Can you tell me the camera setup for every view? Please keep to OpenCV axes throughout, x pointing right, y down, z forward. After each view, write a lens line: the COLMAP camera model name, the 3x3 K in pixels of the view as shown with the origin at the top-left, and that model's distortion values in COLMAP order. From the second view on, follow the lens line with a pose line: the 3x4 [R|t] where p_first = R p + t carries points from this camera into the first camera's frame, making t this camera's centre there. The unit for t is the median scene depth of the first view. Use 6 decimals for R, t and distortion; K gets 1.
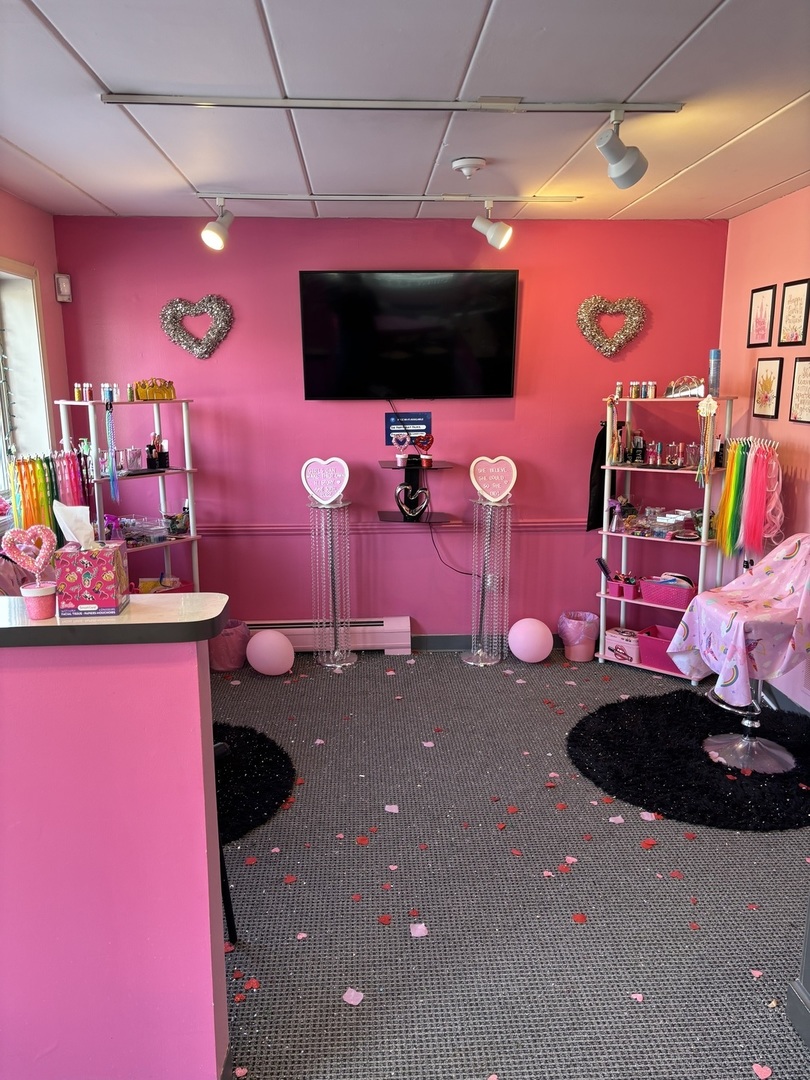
lens RADIAL K [[818.5, 0, 407.1], [0, 818.5, 540.2], [0, 0, 1]] dist [0.054572, -0.055932]
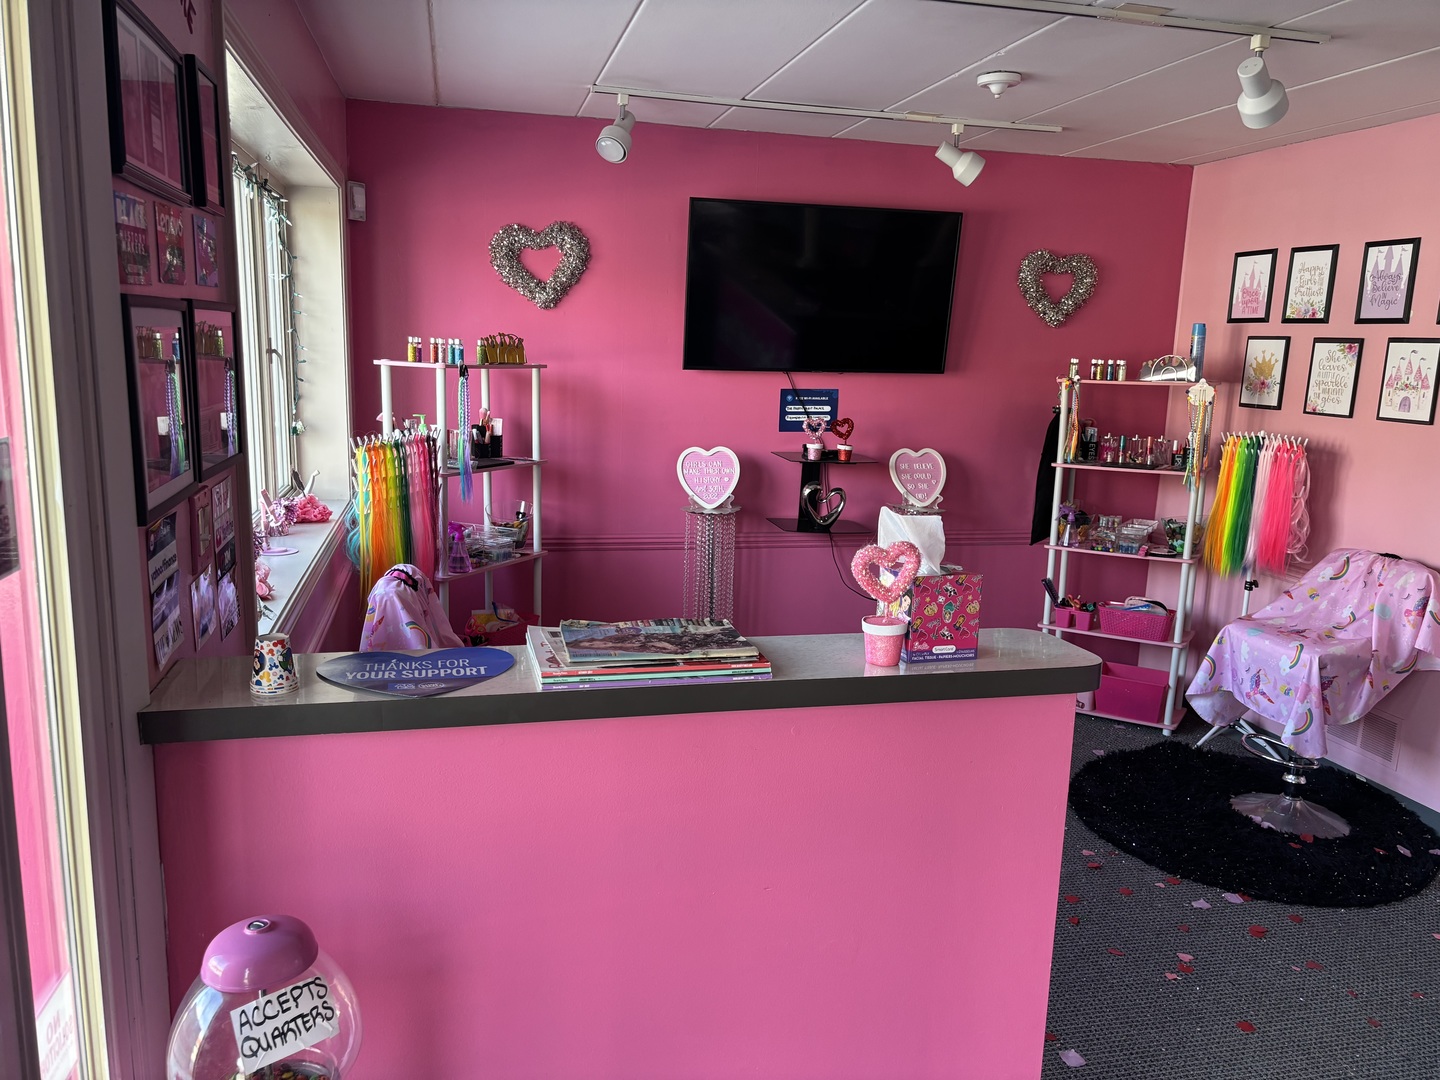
lens RADIAL K [[1091.3, 0, 727.5], [0, 1091.3, 538.5], [0, 0, 1]] dist [0.054572, -0.055932]
pose [[0.981836, 0.002114, 0.189721, -0.292580], [0.000641, 0.999895, -0.014456, -0.002157], [-0.189732, 0.014315, 0.981732, 0.018527]]
